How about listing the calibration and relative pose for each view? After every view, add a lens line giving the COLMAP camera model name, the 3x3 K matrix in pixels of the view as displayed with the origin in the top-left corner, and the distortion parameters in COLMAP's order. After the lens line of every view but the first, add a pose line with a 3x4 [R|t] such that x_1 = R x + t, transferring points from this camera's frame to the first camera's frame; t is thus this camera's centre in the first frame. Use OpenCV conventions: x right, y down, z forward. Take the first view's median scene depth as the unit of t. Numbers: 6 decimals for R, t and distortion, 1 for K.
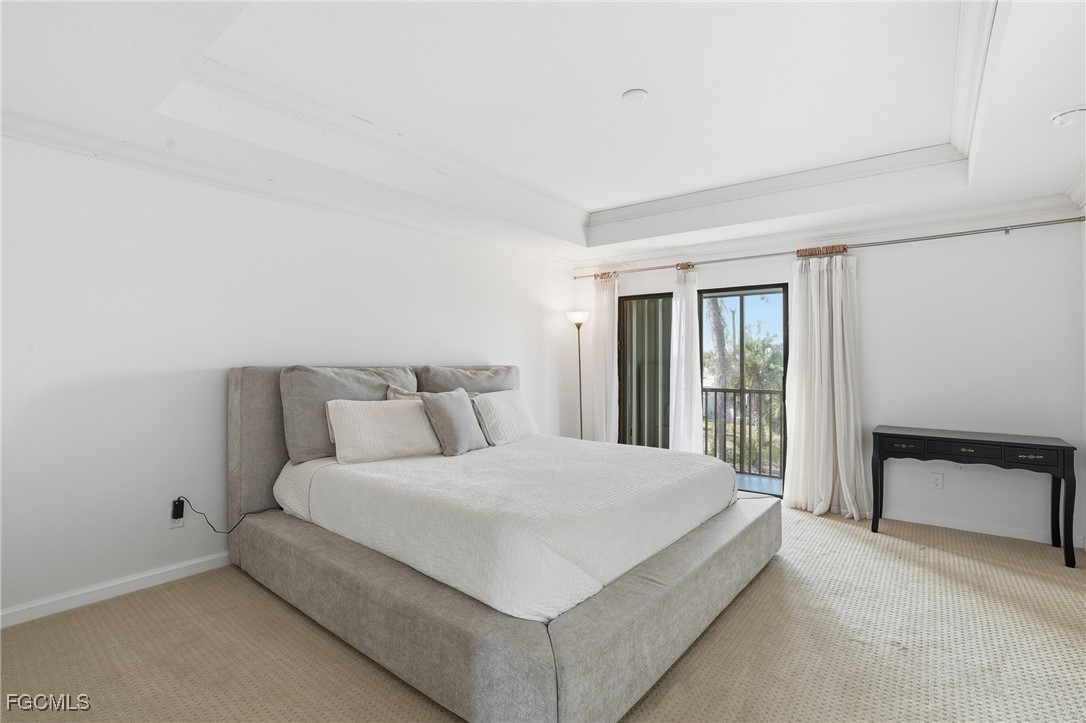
lens RADIAL K [[507.4, 0, 544.2], [0, 507.4, 362.5], [0, 0, 1]] dist [-0.004195, 0.000309]
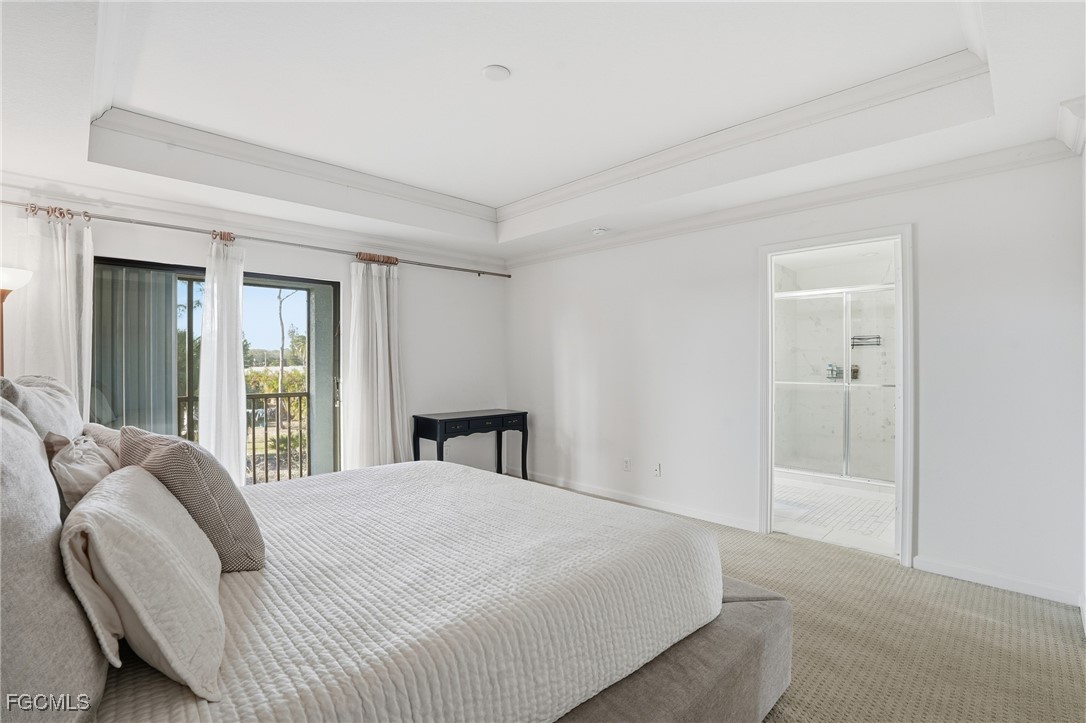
lens RADIAL K [[507.4, 0, 544.1], [0, 507.4, 361.0], [0, 0, 1]] dist [-0.004195, 0.000309]
pose [[0.168164, -0.009431, 0.985714, -0.387552], [-0.003033, 0.999945, 0.010085, -0.013518], [-0.985754, -0.004686, 0.168126, 0.405767]]
